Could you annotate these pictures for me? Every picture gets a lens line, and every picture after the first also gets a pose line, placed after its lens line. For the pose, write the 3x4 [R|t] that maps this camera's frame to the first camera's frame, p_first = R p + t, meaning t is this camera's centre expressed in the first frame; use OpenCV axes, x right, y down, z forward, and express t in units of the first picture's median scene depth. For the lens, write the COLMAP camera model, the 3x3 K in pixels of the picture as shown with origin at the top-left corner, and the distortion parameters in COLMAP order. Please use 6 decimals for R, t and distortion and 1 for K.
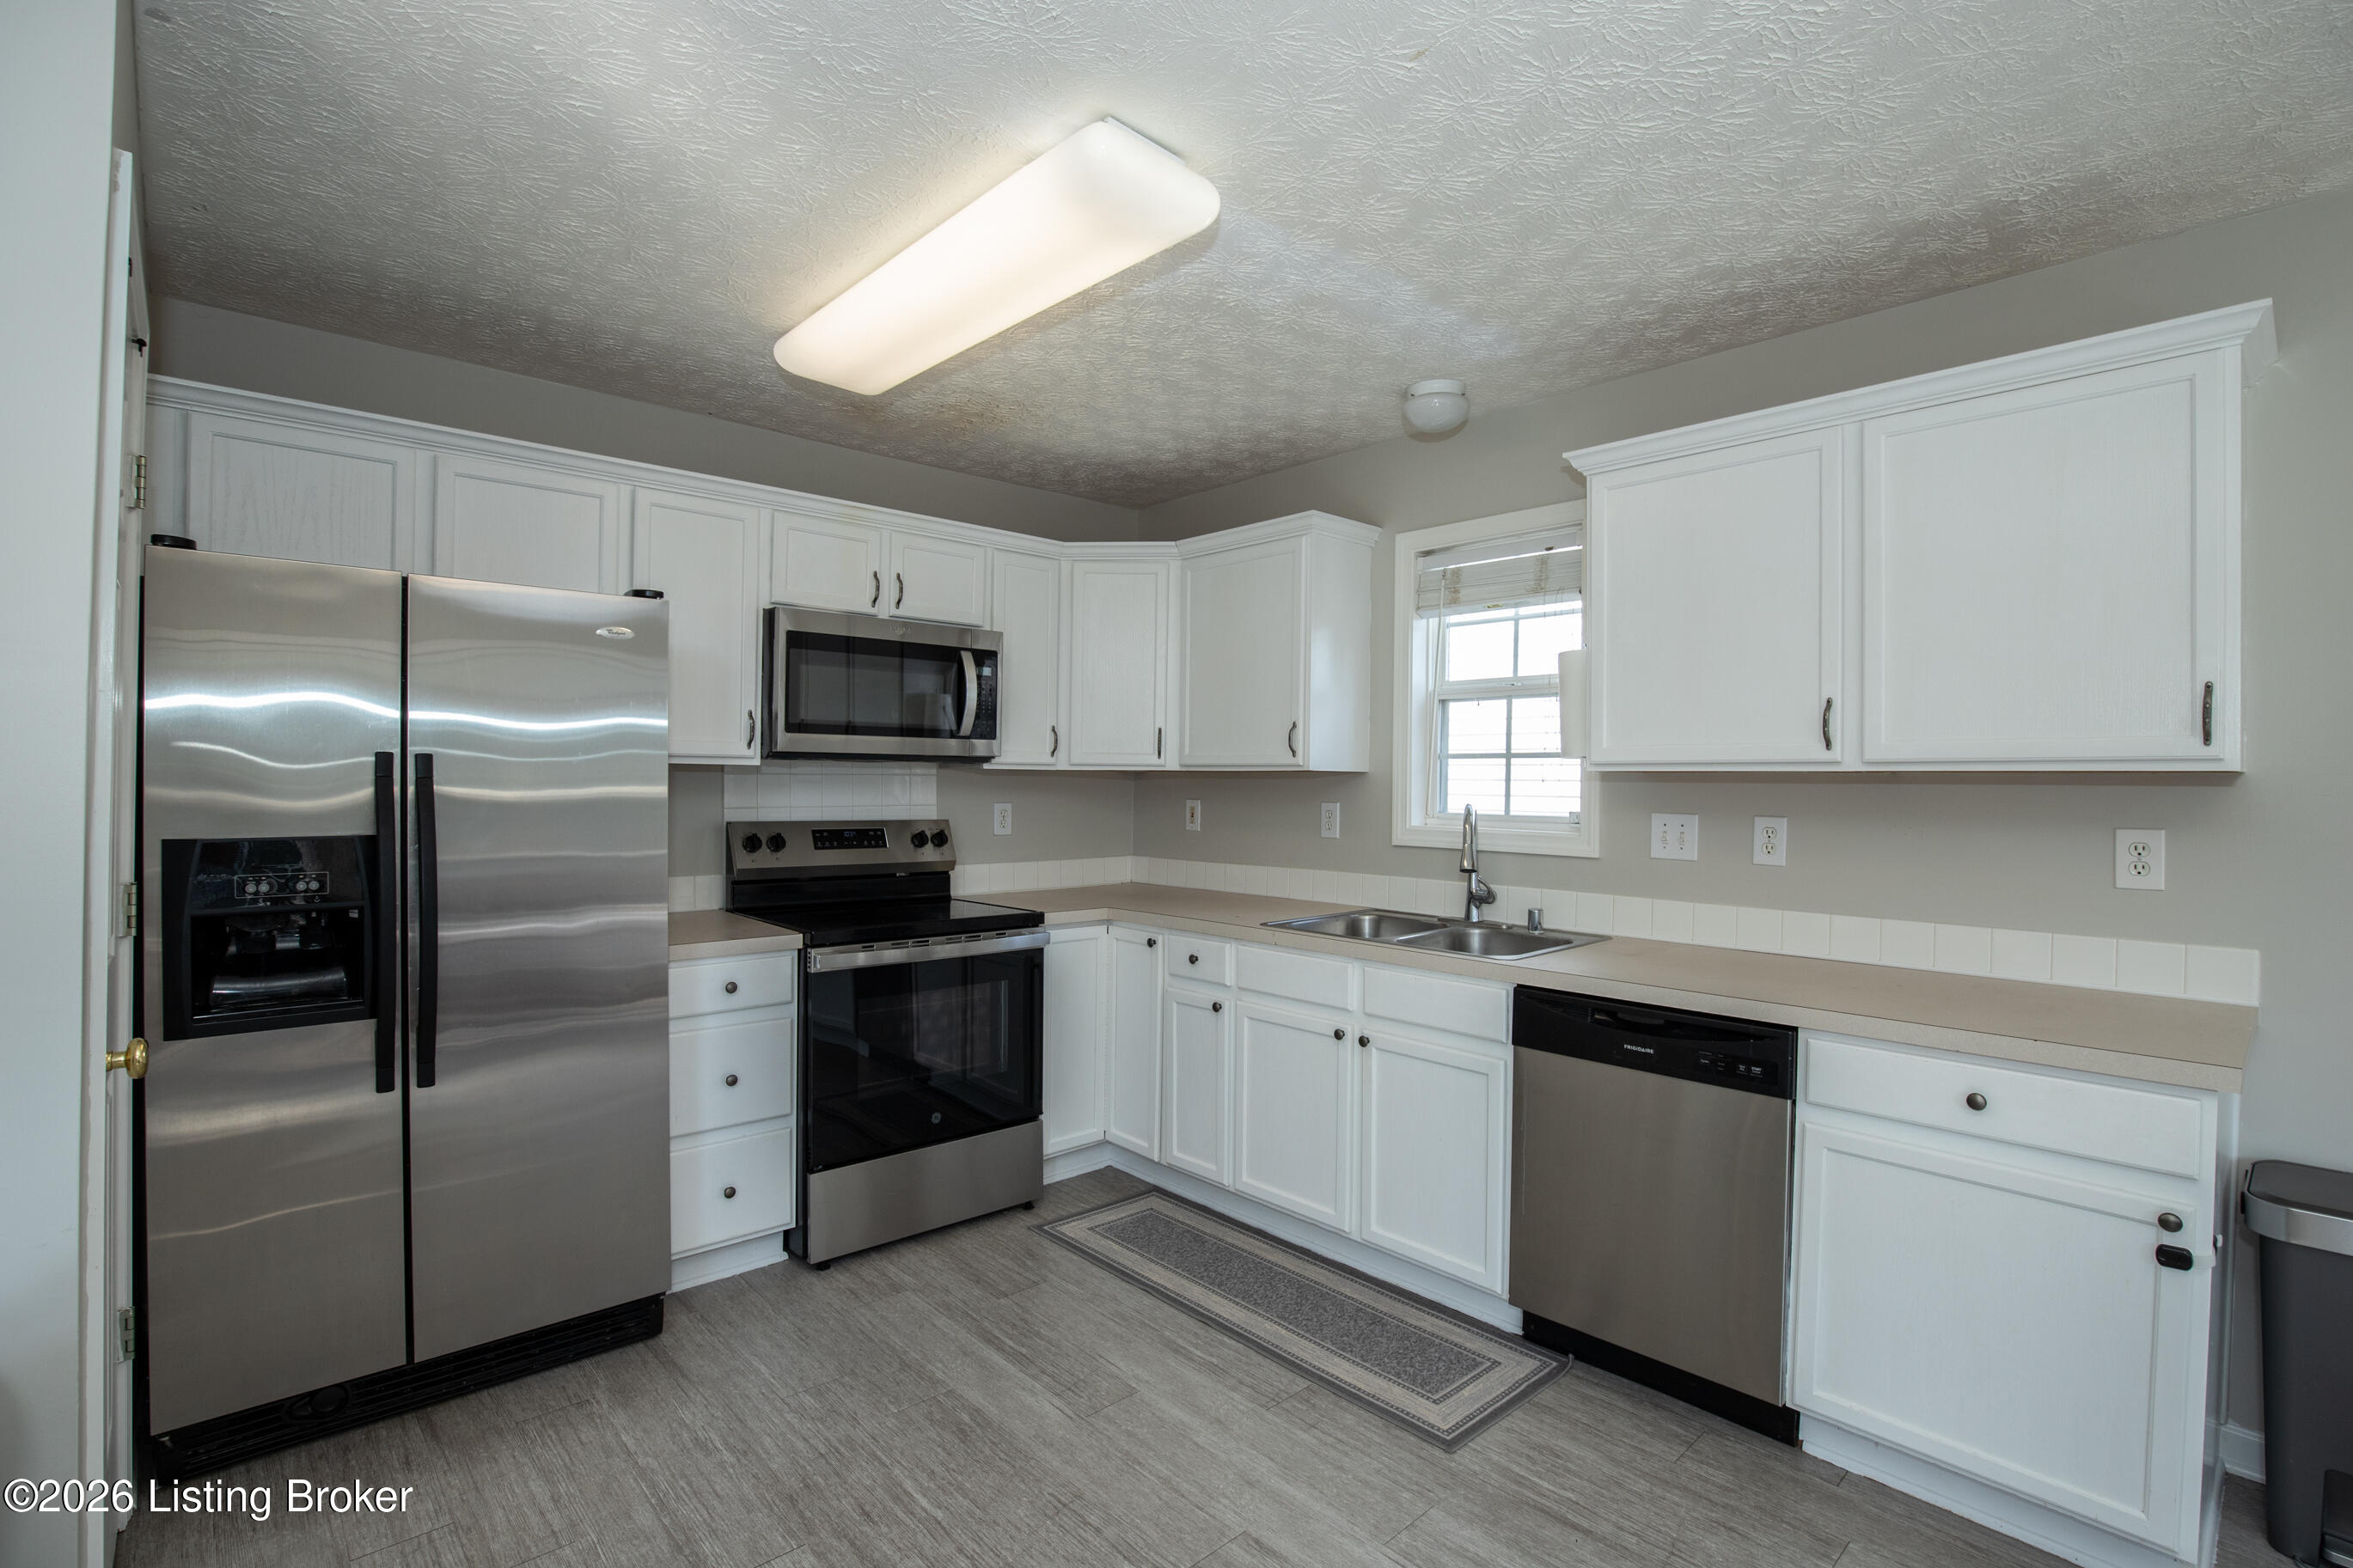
lens RADIAL K [[1098.1, 0, 1172.7], [0, 1098.1, 788.0], [0, 0, 1]] dist [-0.031072, 0.000073]
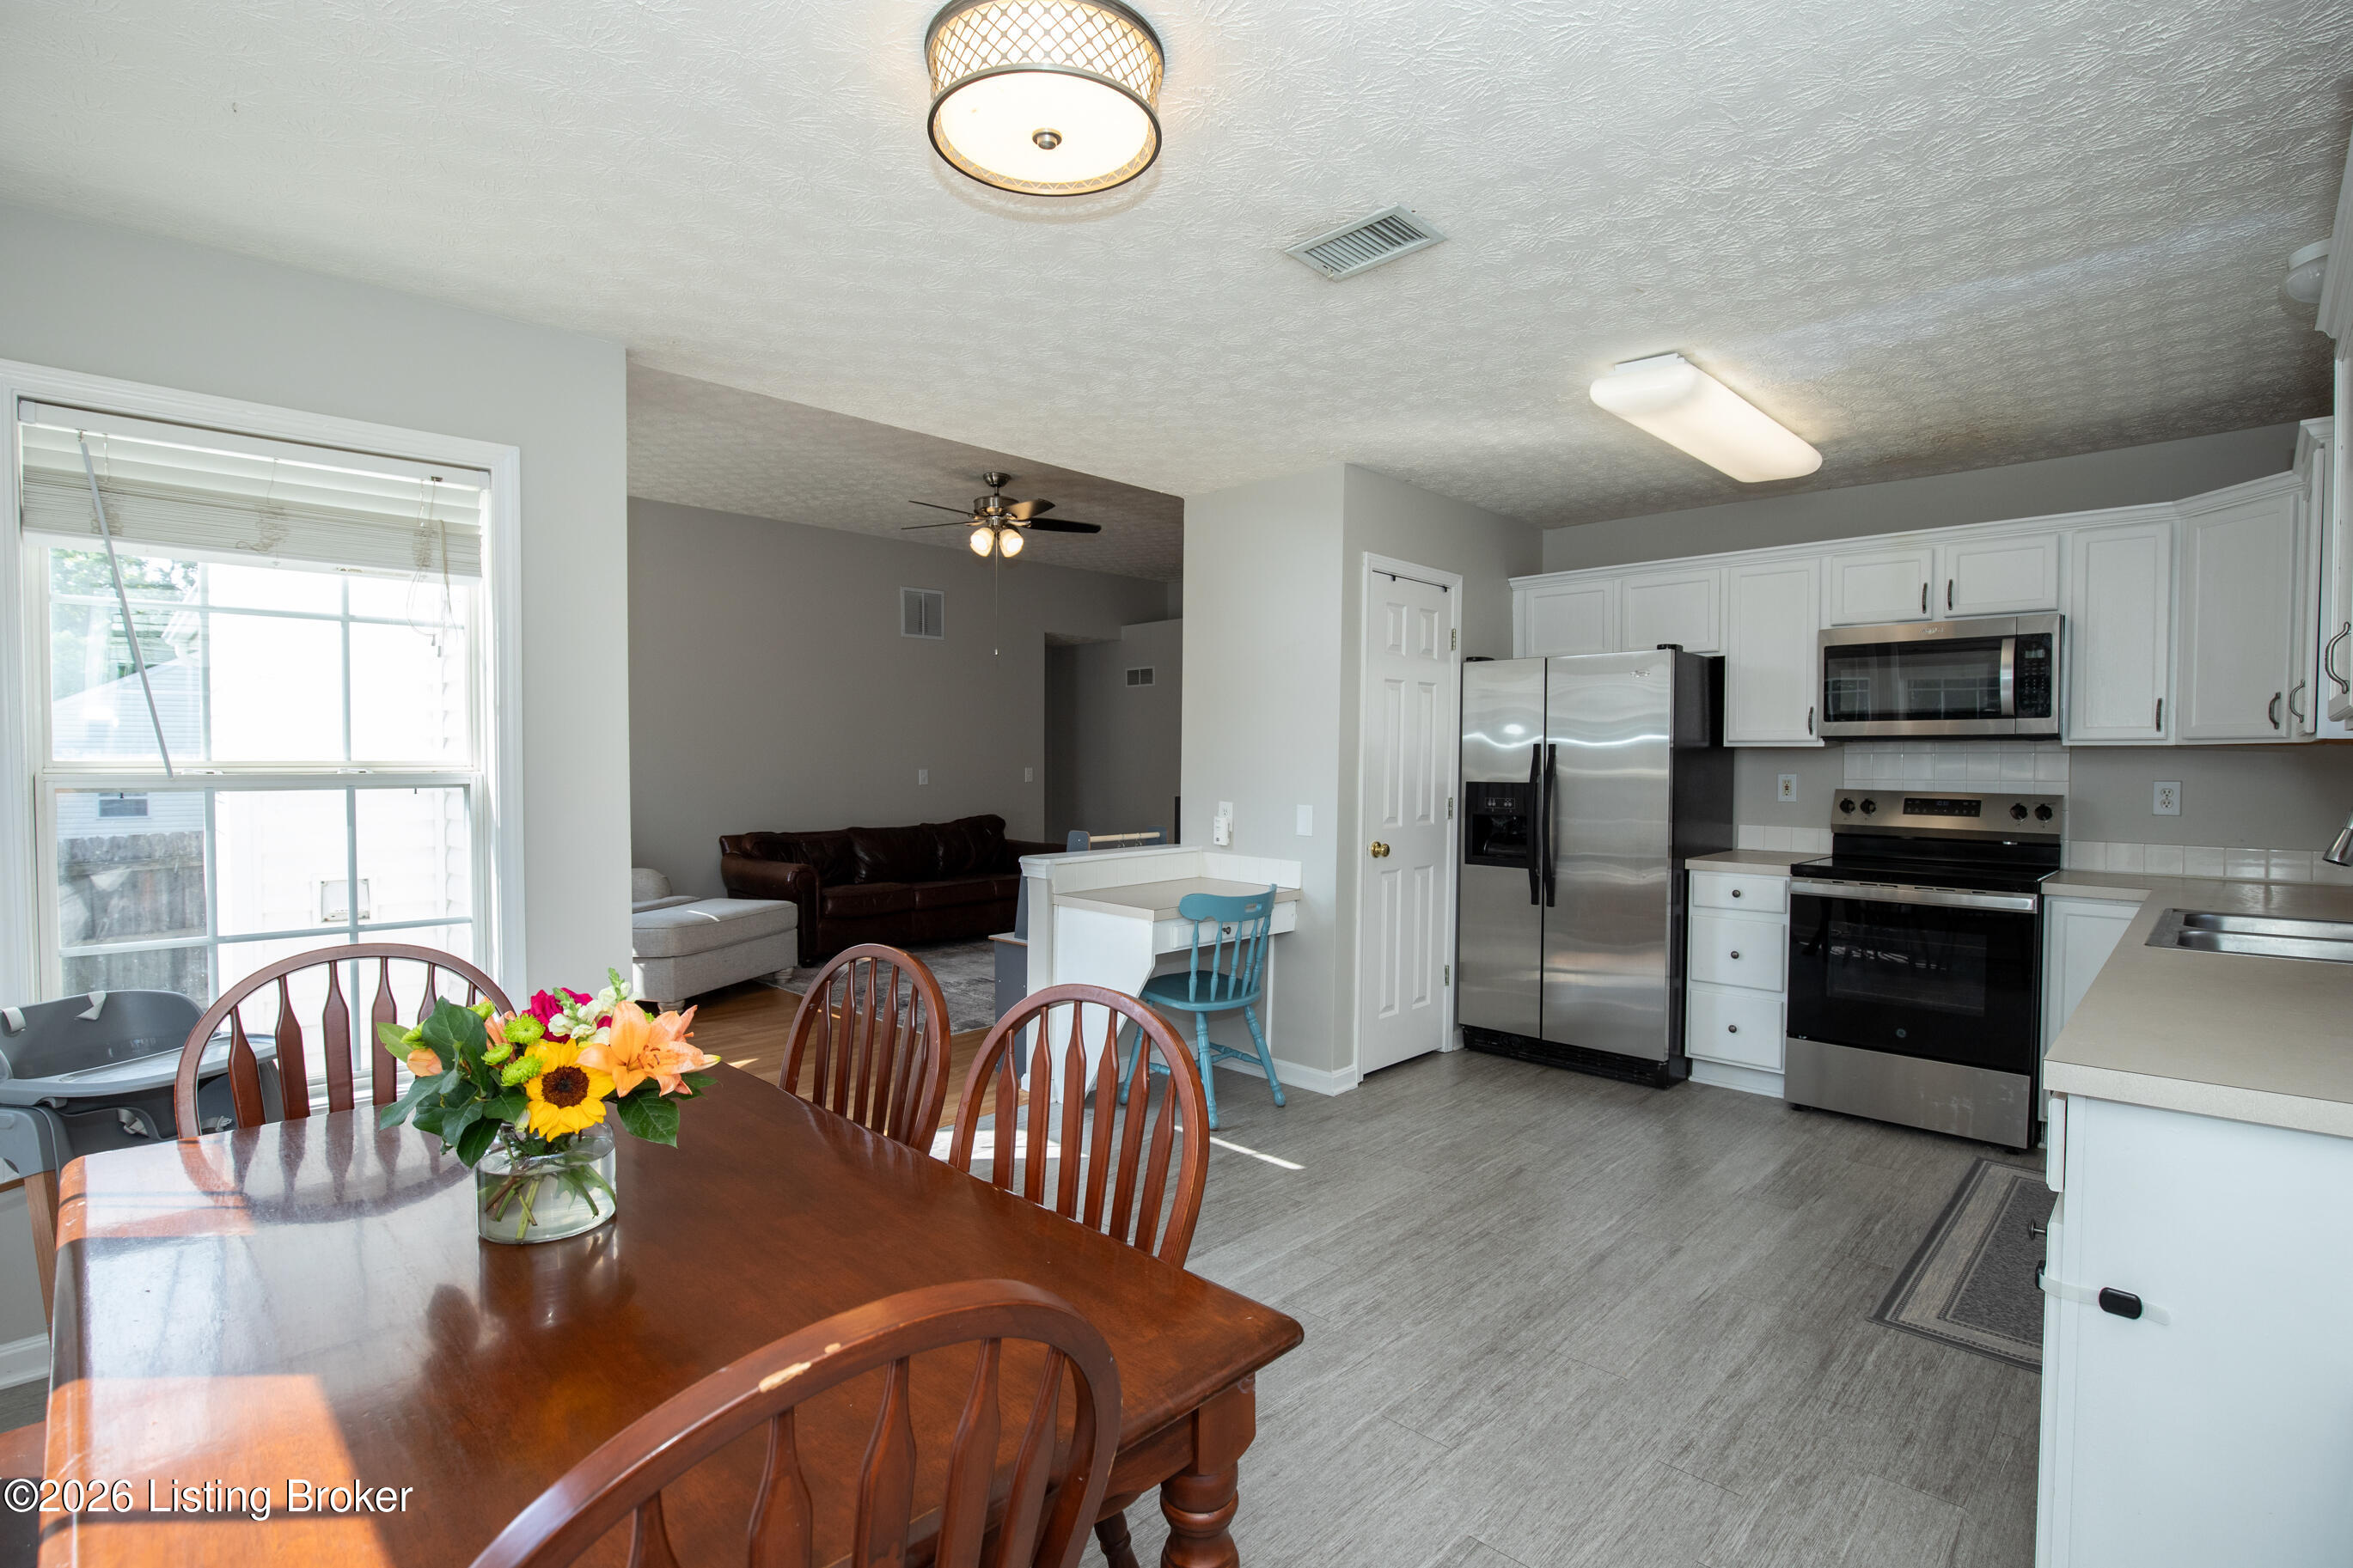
lens RADIAL K [[1098.1, 0, 1172.7], [0, 1098.1, 788.0], [0, 0, 1]] dist [-0.031072, 0.000073]
pose [[0.051676, 0.015742, -0.998540, 0.938628], [-0.010819, 0.999826, 0.015203, 0.019219], [0.998605, 0.010018, 0.051837, 0.123946]]
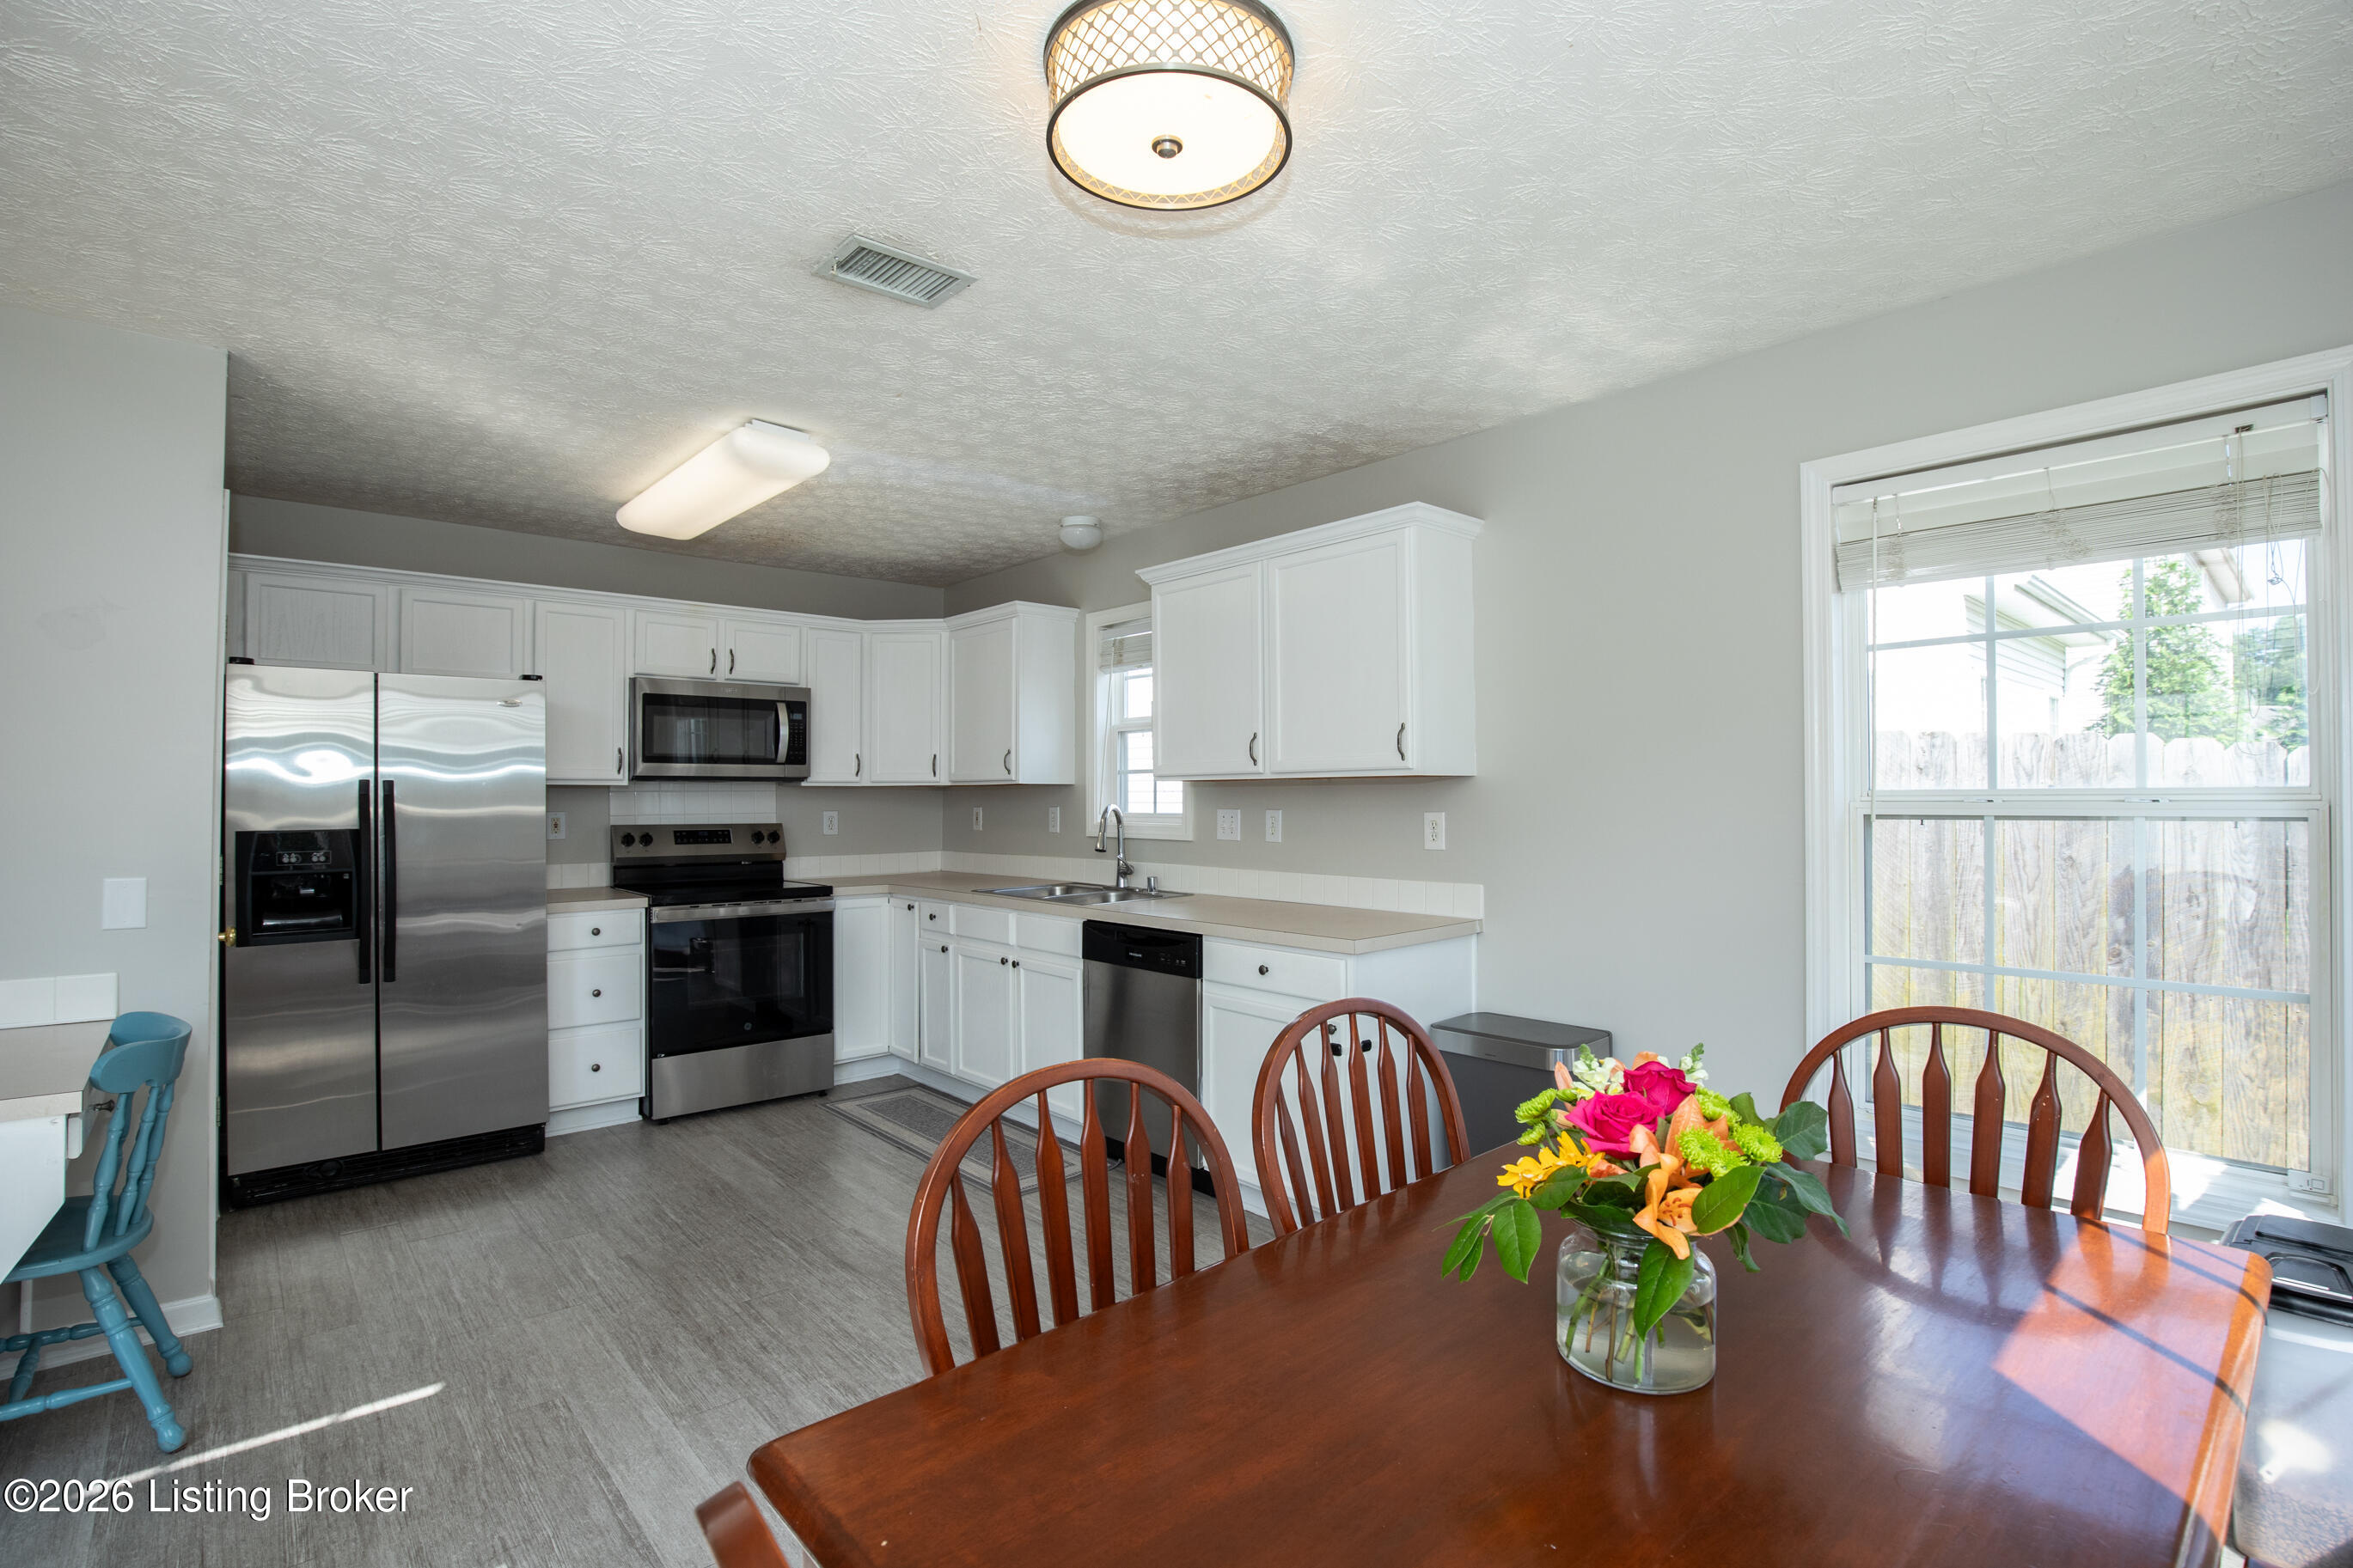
lens RADIAL K [[1098.1, 0, 1172.7], [0, 1098.1, 788.0], [0, 0, 1]] dist [-0.031072, 0.000073]
pose [[0.999798, -0.013994, -0.014451, 0.372530], [0.013771, 0.999786, -0.015408, 0.015369], [0.014664, 0.015206, 0.999777, -0.444979]]
